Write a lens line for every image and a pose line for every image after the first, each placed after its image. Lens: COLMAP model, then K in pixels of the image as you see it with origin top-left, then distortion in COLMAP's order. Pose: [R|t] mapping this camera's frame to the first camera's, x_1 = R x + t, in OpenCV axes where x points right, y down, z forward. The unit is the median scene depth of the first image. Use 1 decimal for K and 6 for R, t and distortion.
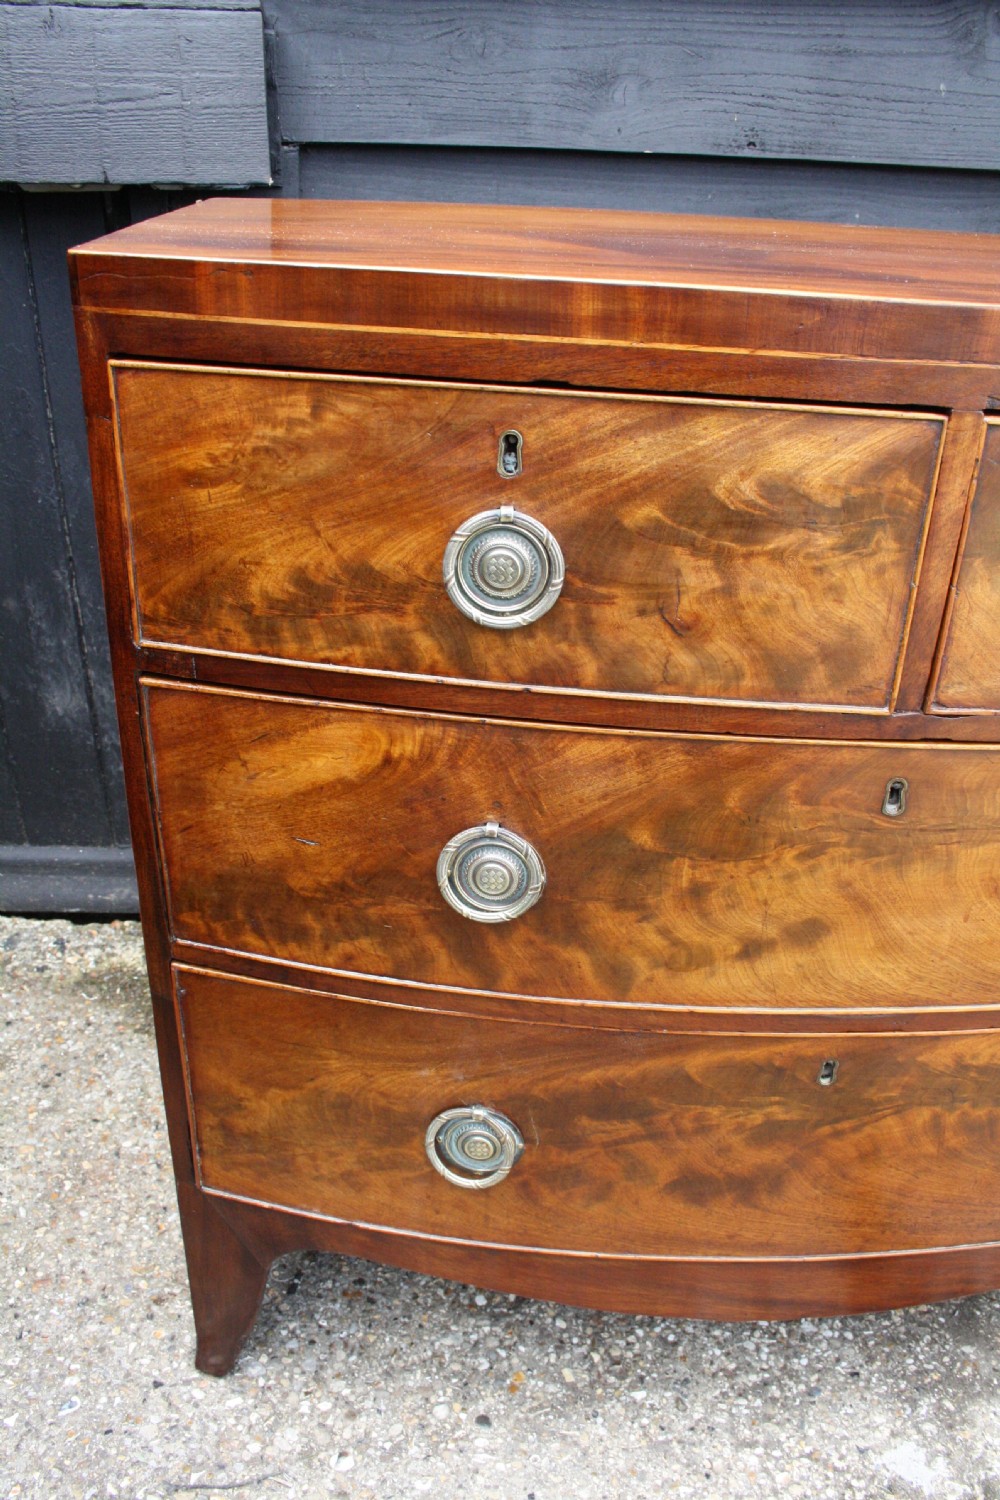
lens RADIAL K [[1217.9, 0, 500.9], [0, 1217.9, 764.8], [0, 0, 1]] dist [-0.146382, 0.111168]
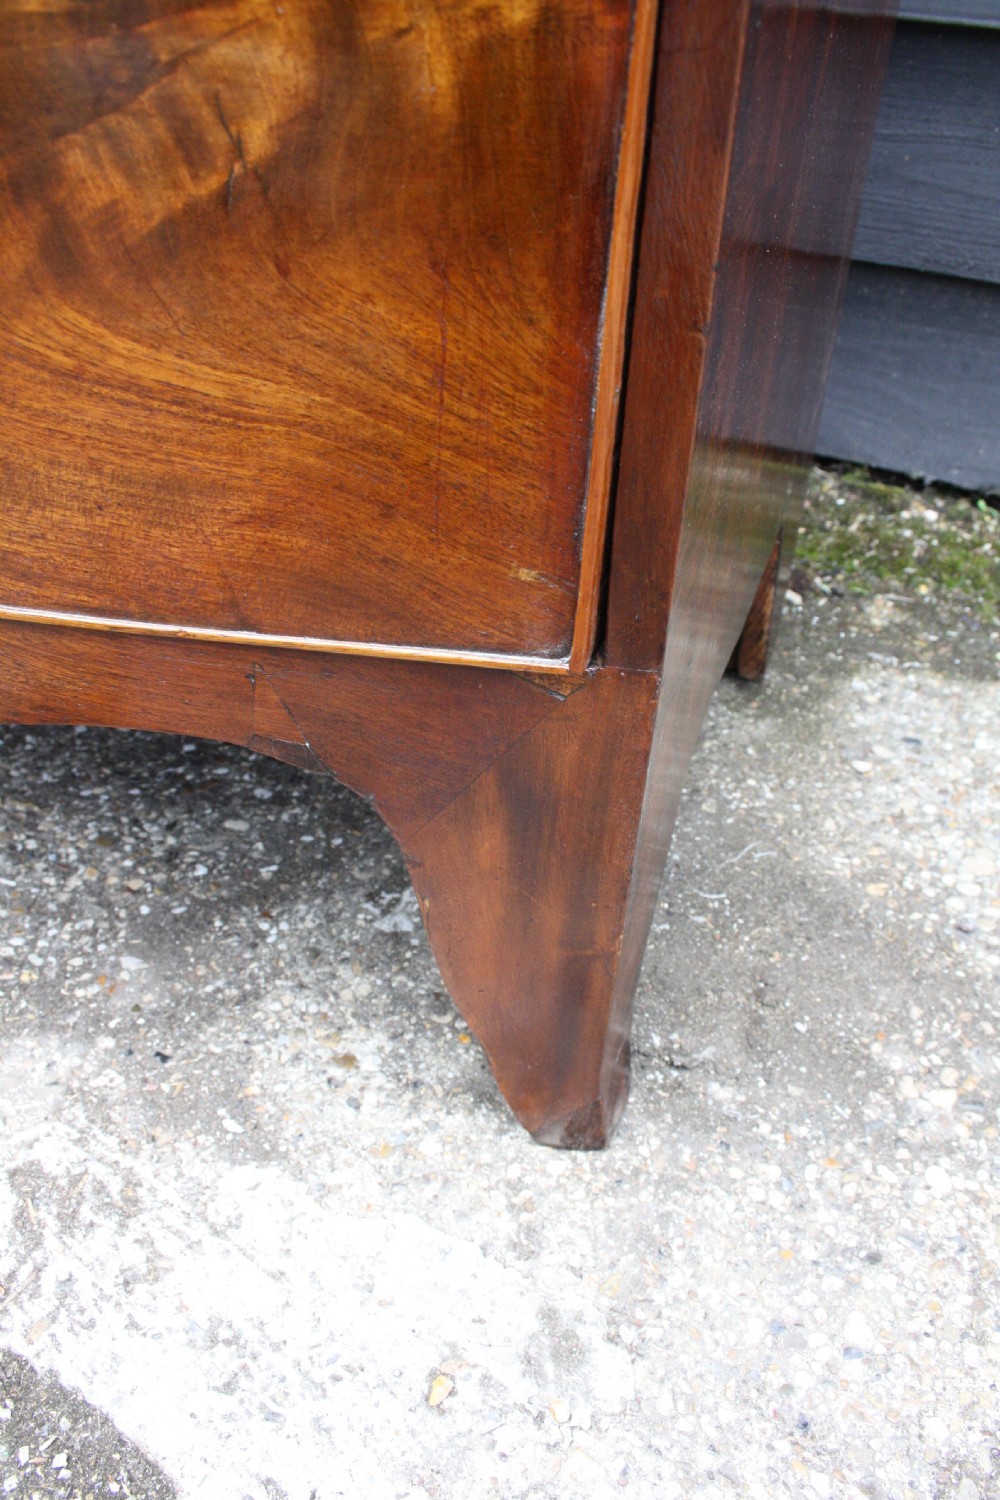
lens RADIAL K [[1217.9, 0, 513.8], [0, 1217.9, 731.7], [0, 0, 1]] dist [-0.146382, 0.111168]
pose [[0.930090, 0.234681, -0.282592, 0.767076], [-0.189984, 0.965751, 0.176724, 0.312950], [0.314387, -0.110681, 0.942821, 0.641047]]
